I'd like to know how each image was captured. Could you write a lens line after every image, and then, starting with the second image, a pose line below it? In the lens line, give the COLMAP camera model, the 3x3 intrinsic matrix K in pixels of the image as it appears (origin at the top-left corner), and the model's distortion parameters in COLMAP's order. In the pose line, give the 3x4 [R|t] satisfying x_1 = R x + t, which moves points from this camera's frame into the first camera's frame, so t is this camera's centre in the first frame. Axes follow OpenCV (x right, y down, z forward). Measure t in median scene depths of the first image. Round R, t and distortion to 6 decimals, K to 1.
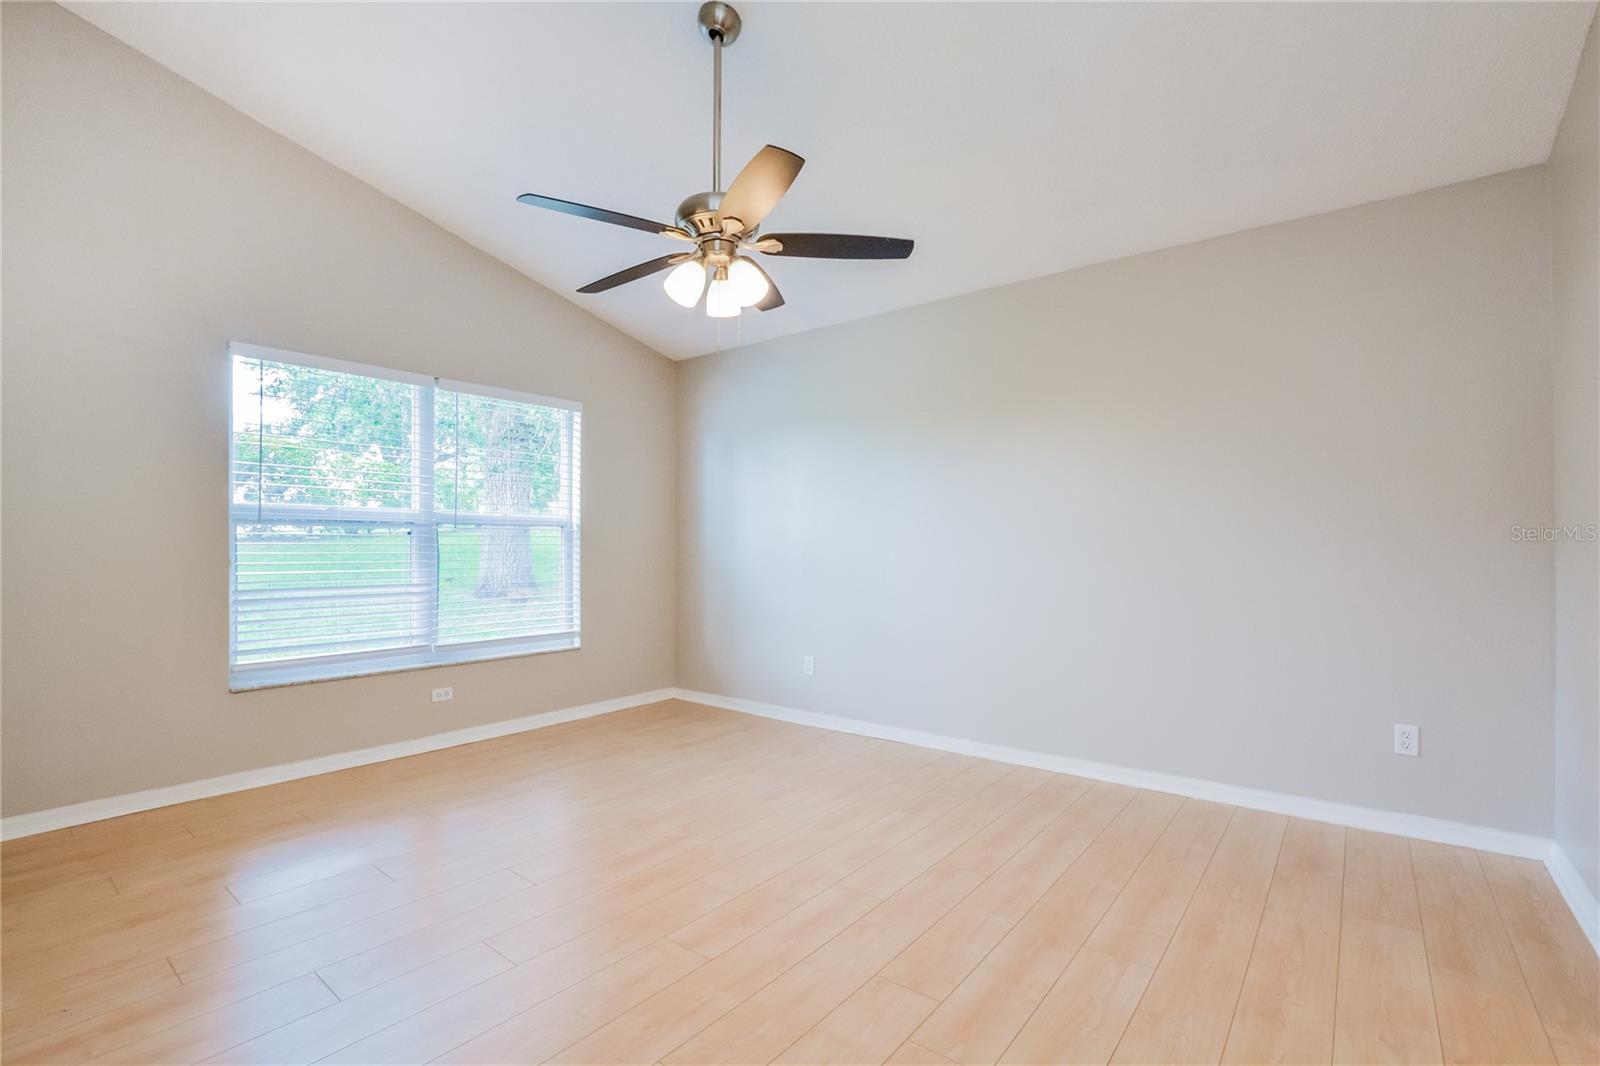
lens RADIAL K [[712.0, 0, 797.2], [0, 712.0, 546.1], [0, 0, 1]] dist [-0.000016, 0.000036]
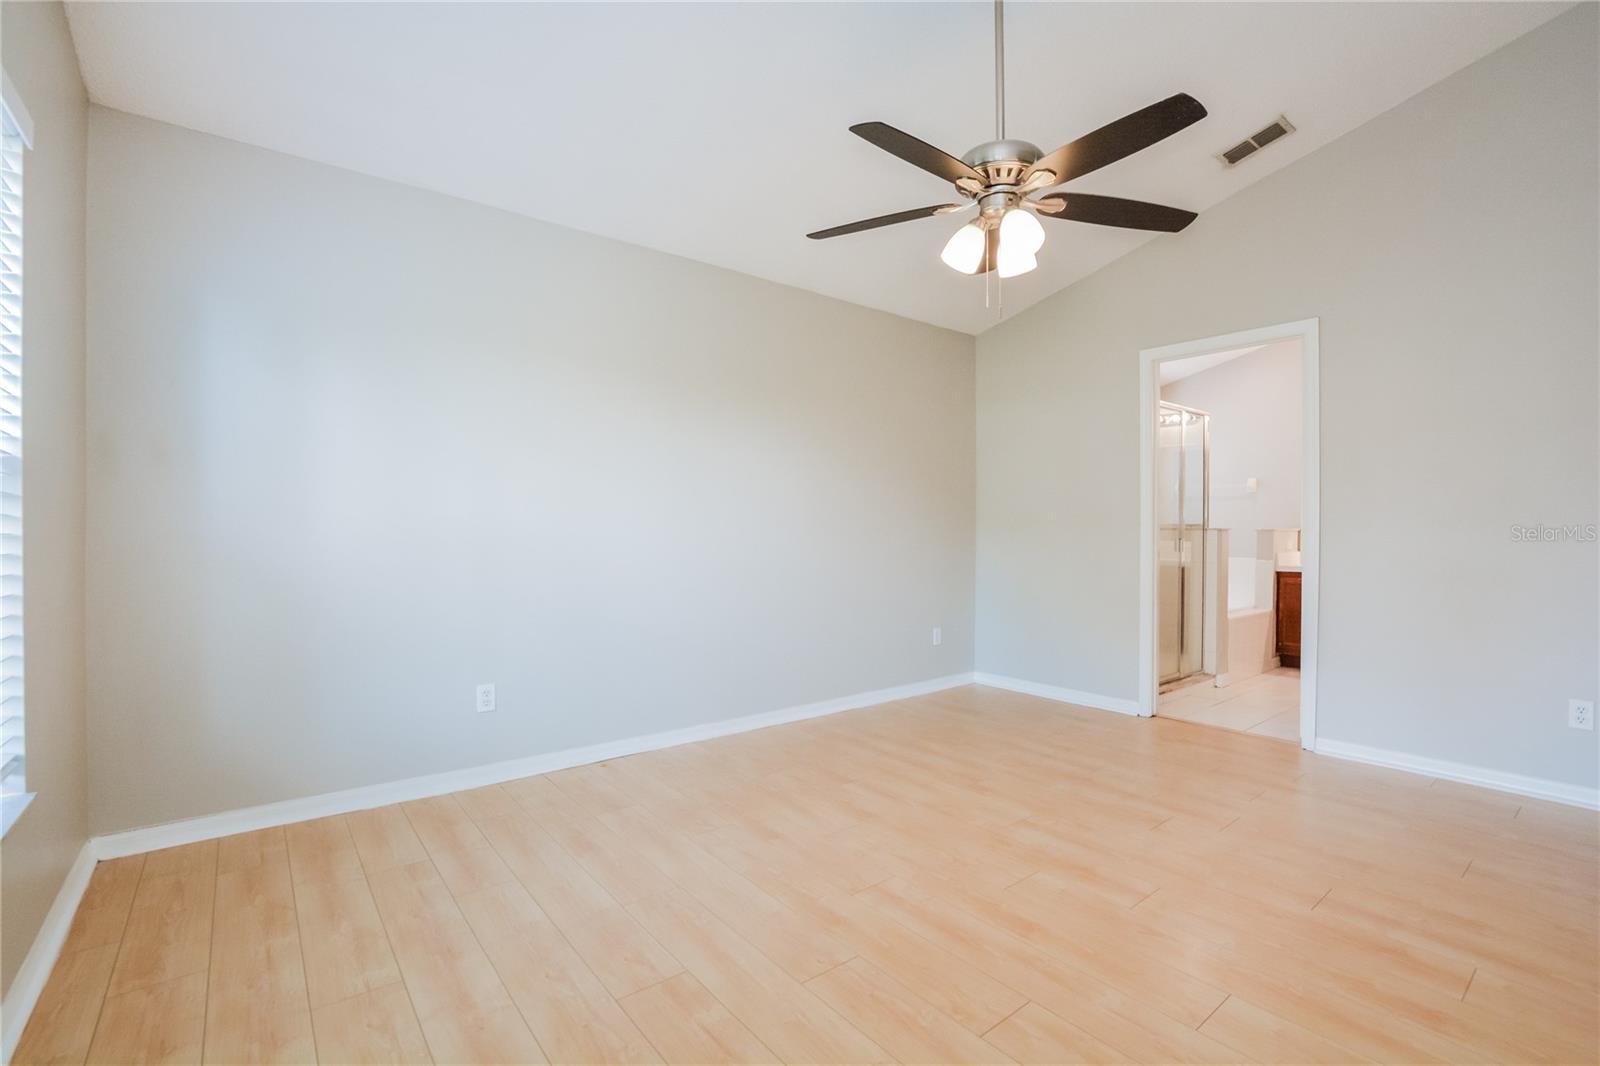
lens RADIAL K [[705.0, 0, 800.0], [0, 705.0, 533.0], [0, 0, 1]] dist [-0.000346, 0.000037]
pose [[0.221473, 0.002113, 0.975164, -0.969644], [-0.010072, 0.999949, 0.000121, 0.011607], [-0.975114, -0.009848, 0.221483, 0.944070]]
